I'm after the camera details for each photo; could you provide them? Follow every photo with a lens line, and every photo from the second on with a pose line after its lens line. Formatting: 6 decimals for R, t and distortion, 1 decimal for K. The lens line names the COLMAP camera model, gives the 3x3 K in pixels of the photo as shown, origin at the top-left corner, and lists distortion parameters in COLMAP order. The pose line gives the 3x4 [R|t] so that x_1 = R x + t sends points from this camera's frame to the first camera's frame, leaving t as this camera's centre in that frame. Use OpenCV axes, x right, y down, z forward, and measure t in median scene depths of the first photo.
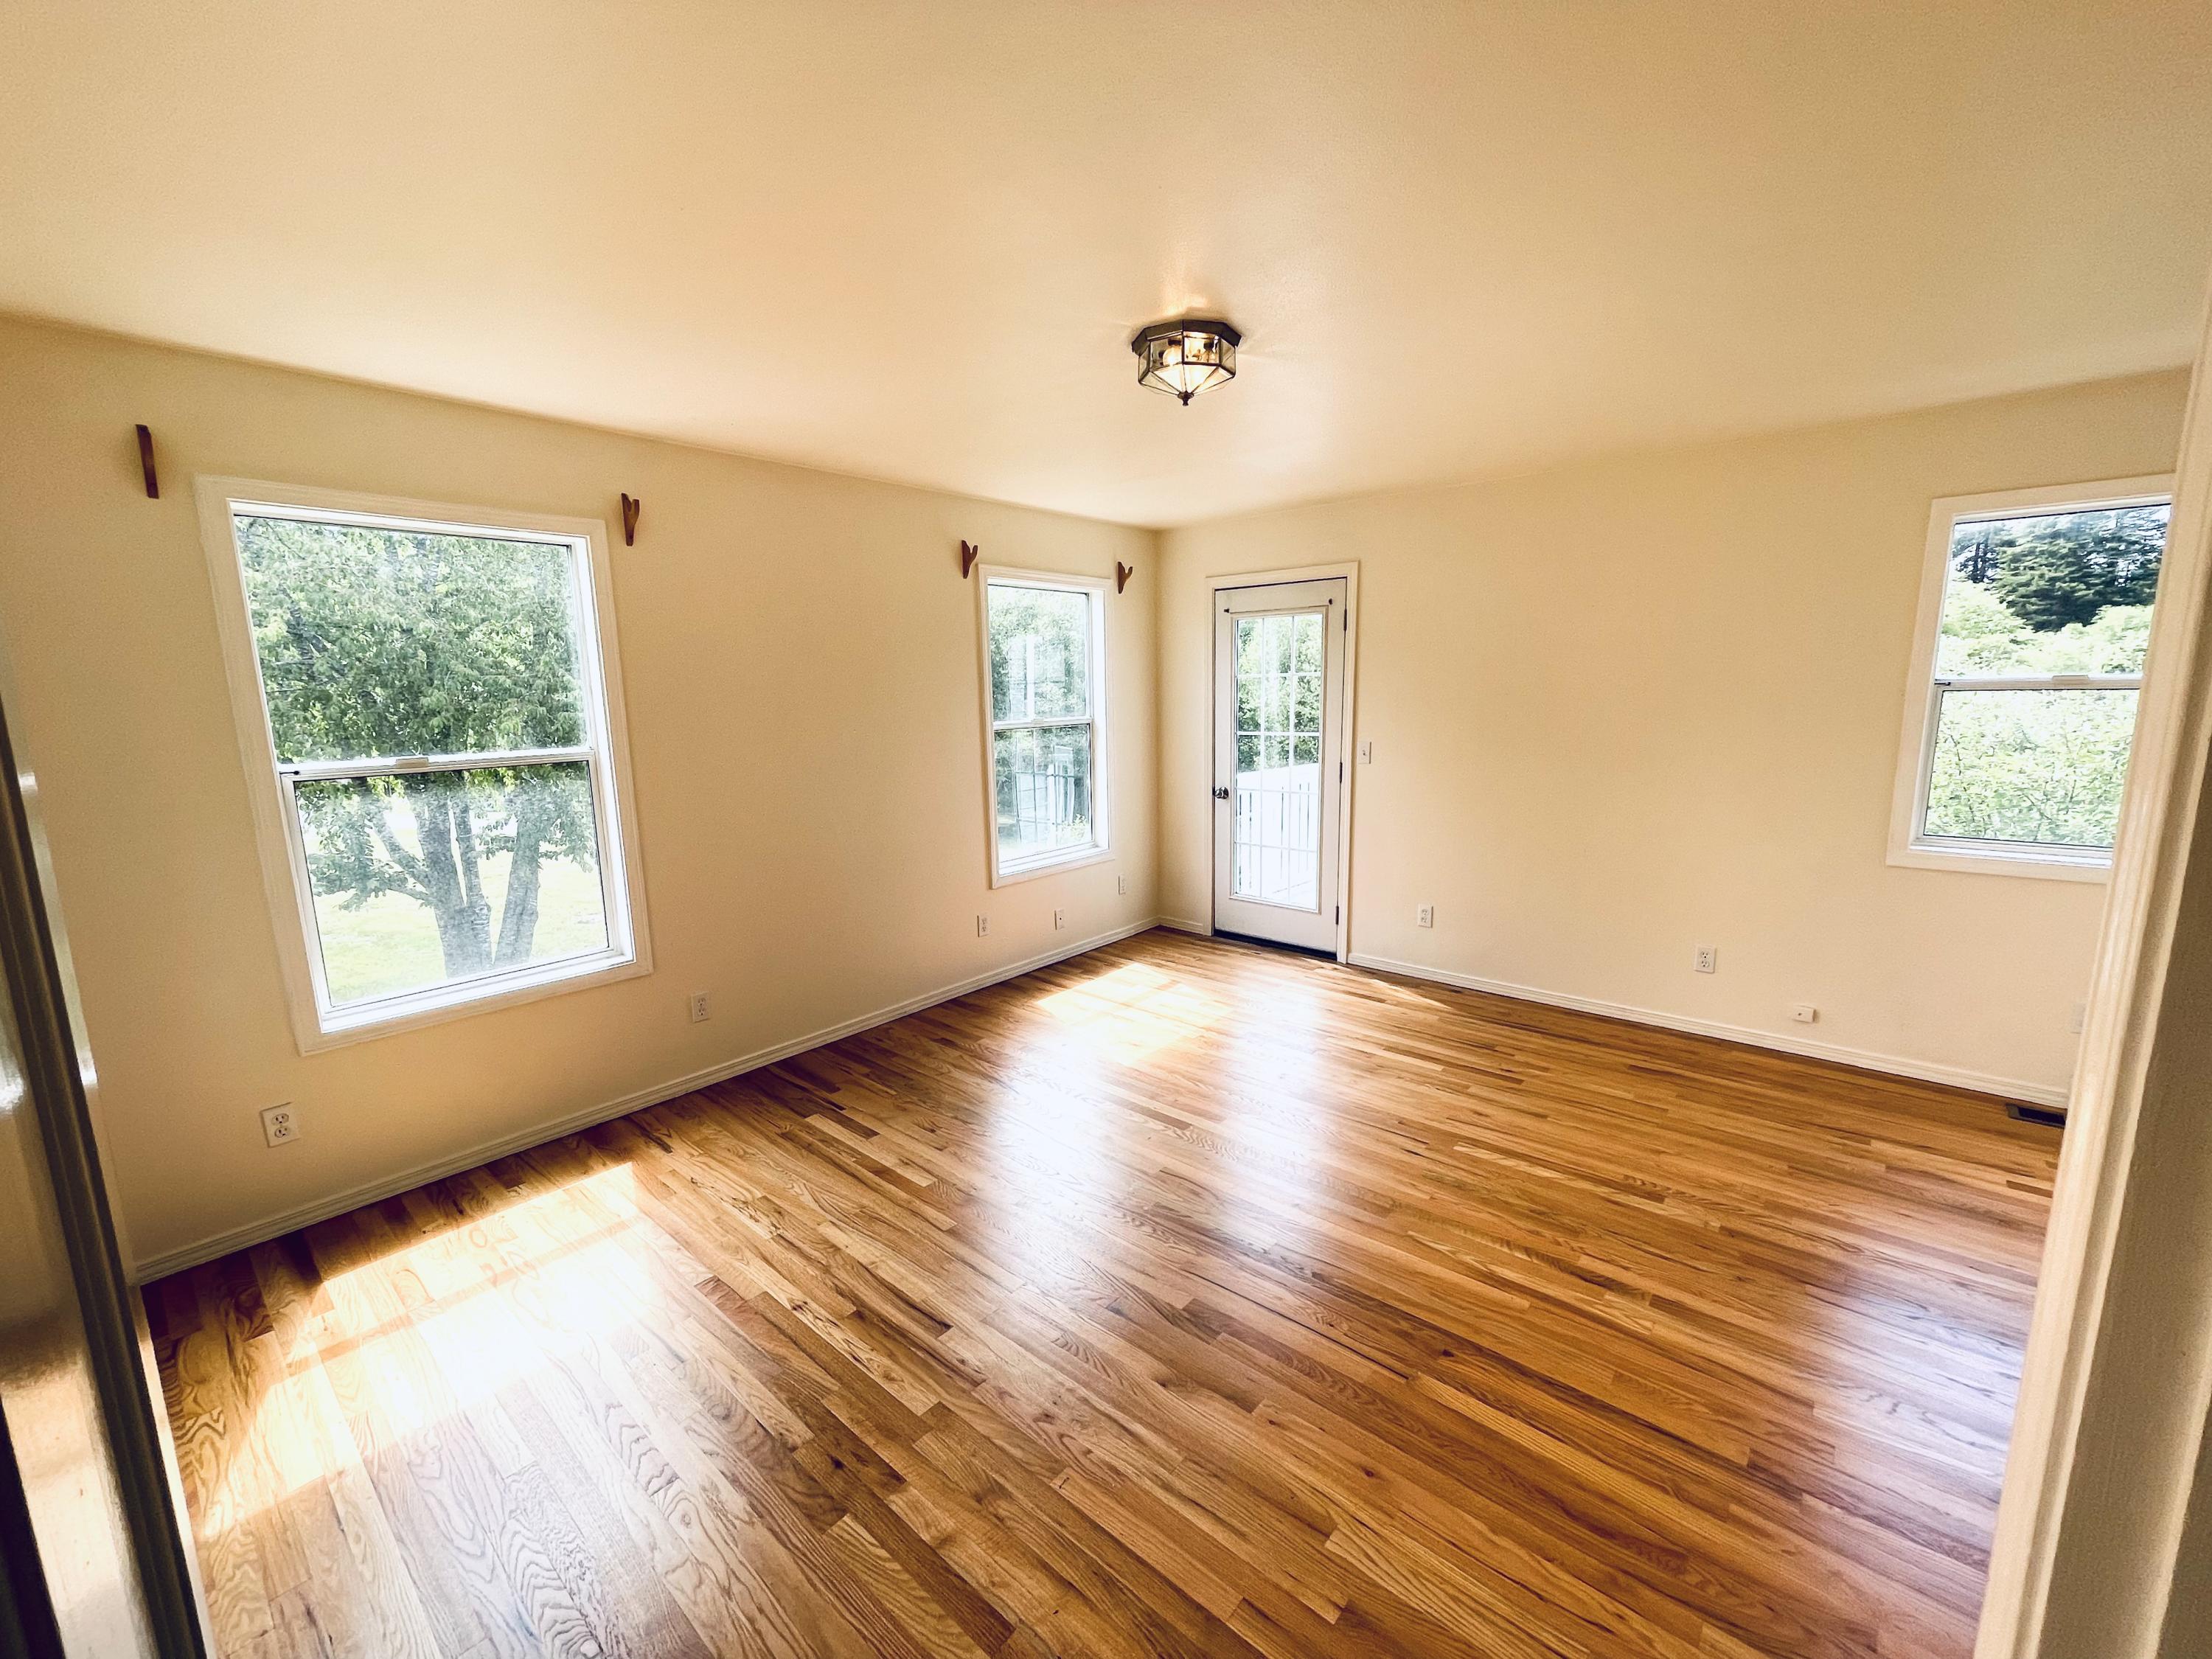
lens RADIAL K [[900.5, 0, 1095.6], [0, 900.5, 830.4], [0, 0, 1]] dist [-0.001095, 0.000016]
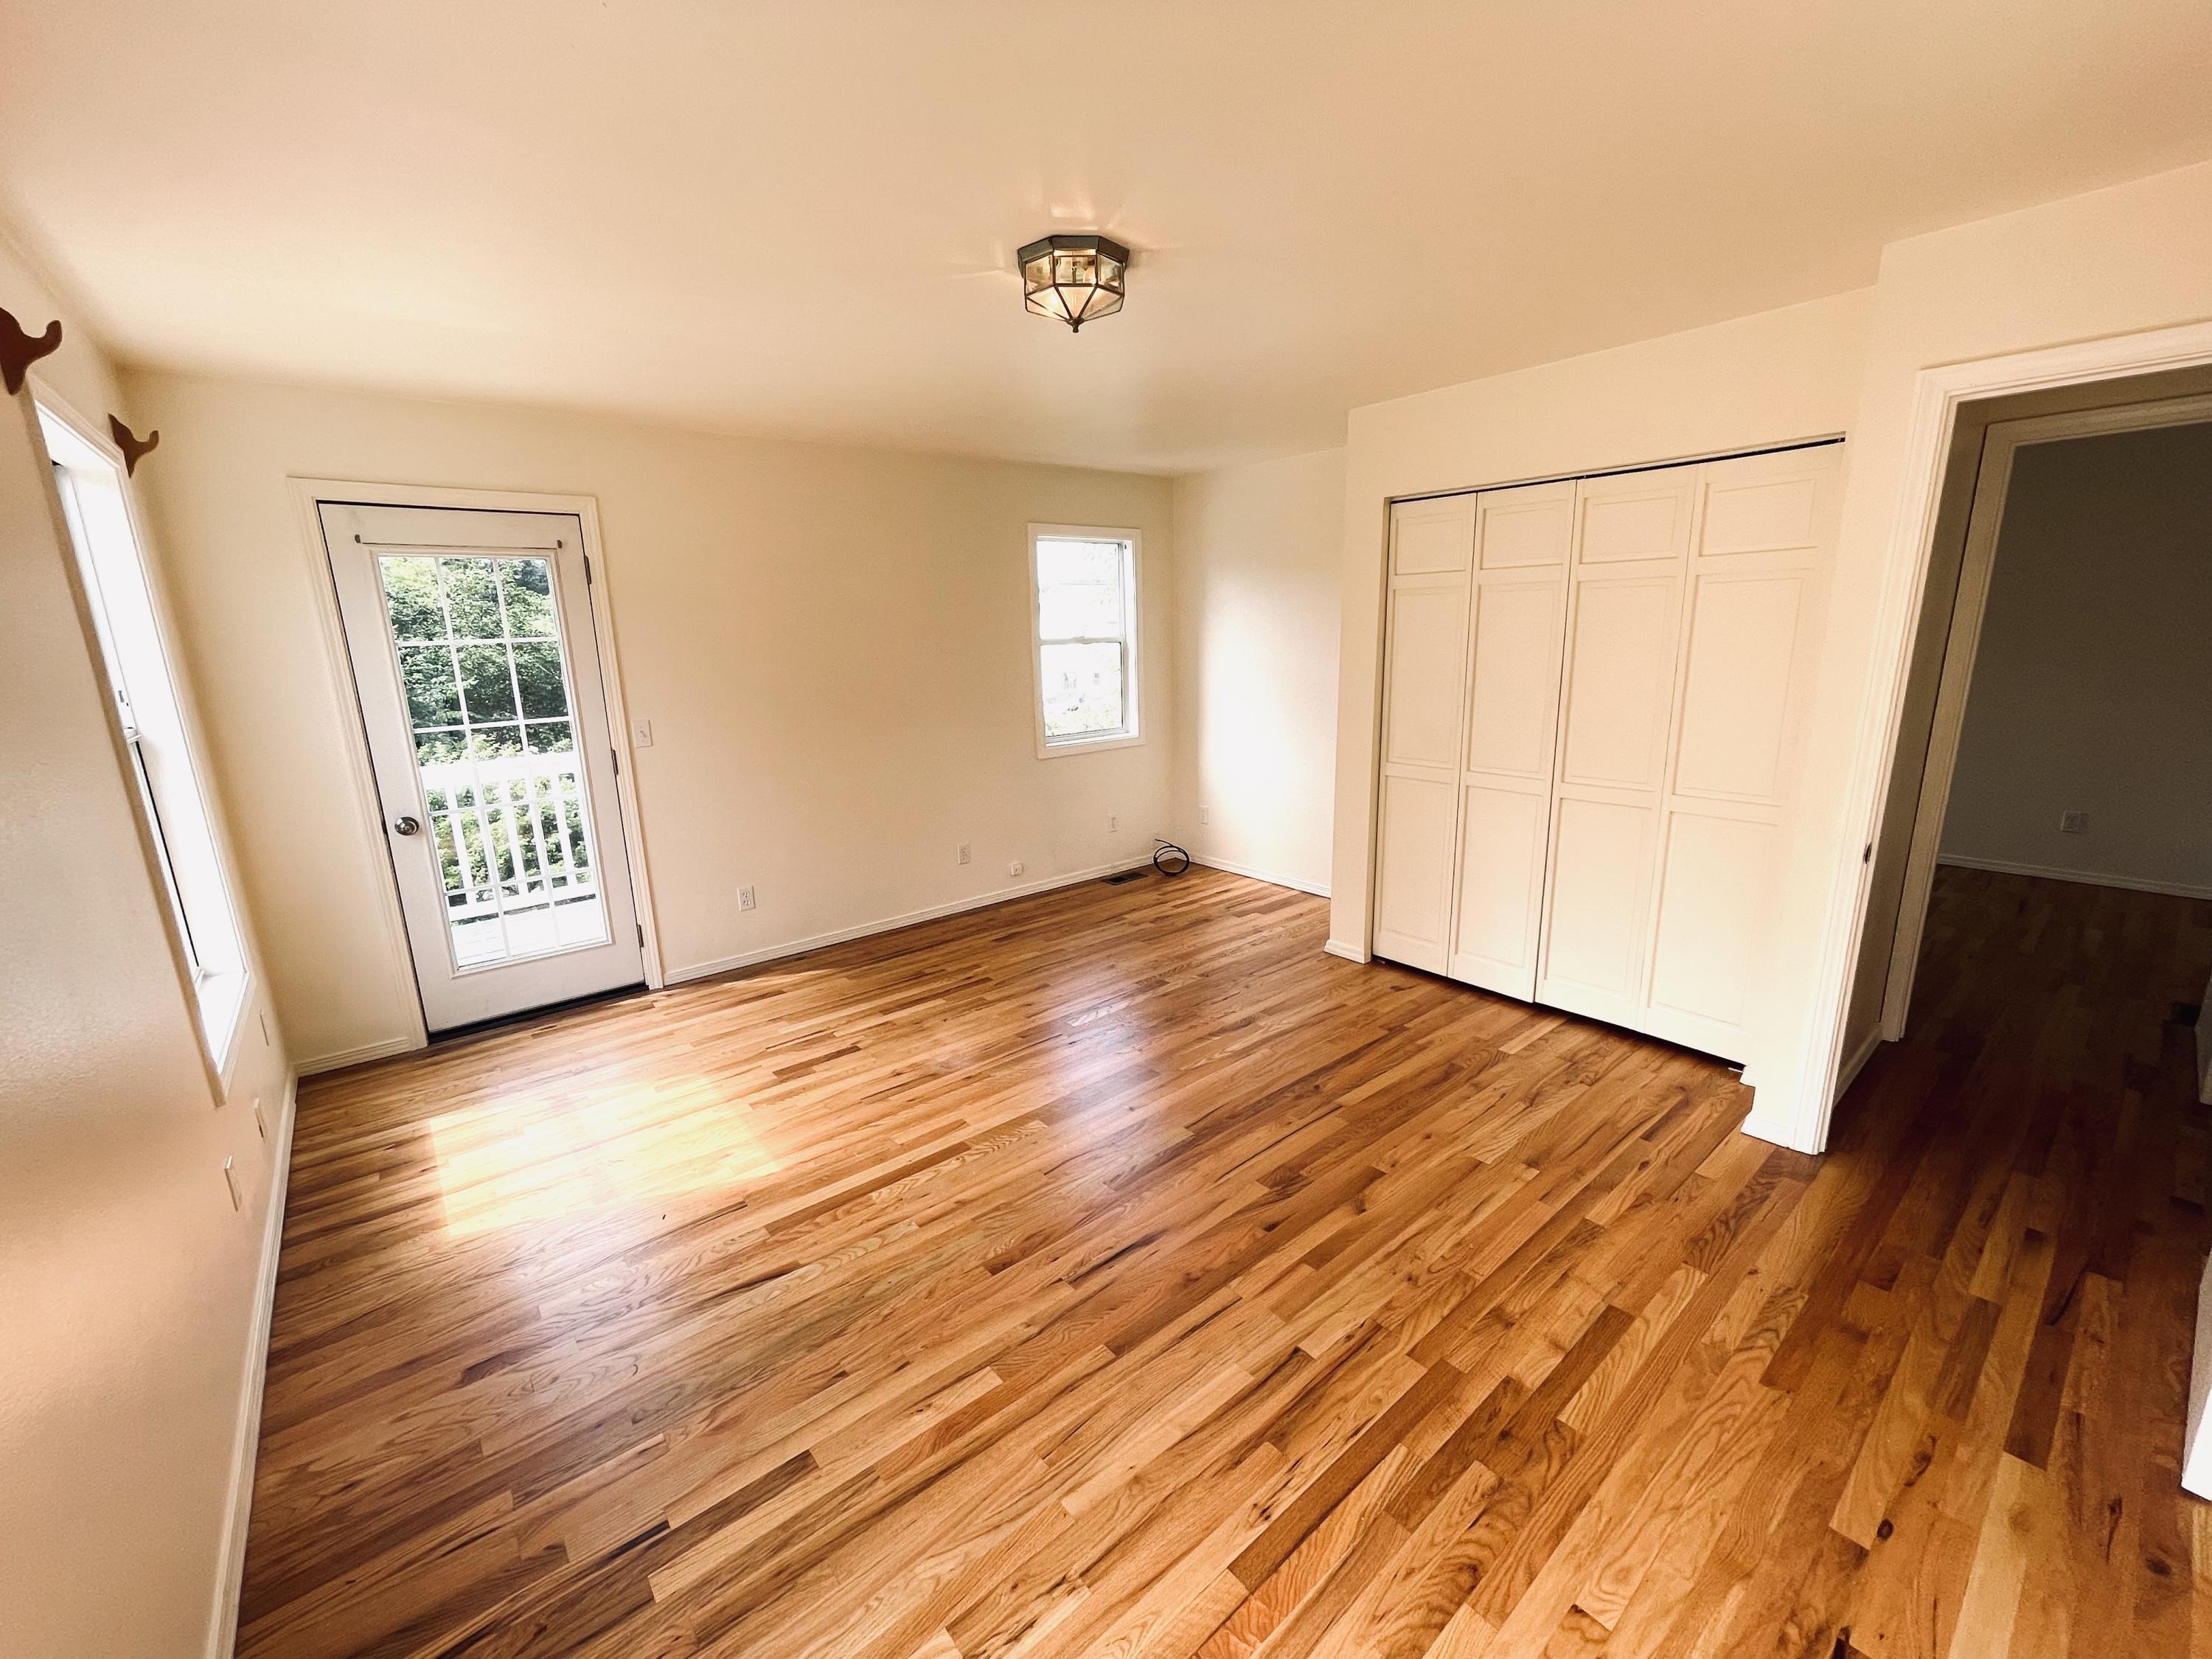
lens RADIAL K [[900.5, 0, 1095.6], [0, 900.5, 830.4], [0, 0, 1]] dist [-0.001095, 0.000016]
pose [[0.167807, -0.207203, 0.963799, -0.640755], [0.184417, 0.967001, 0.175783, -0.098407], [-0.968417, 0.148244, 0.200481, 0.626808]]
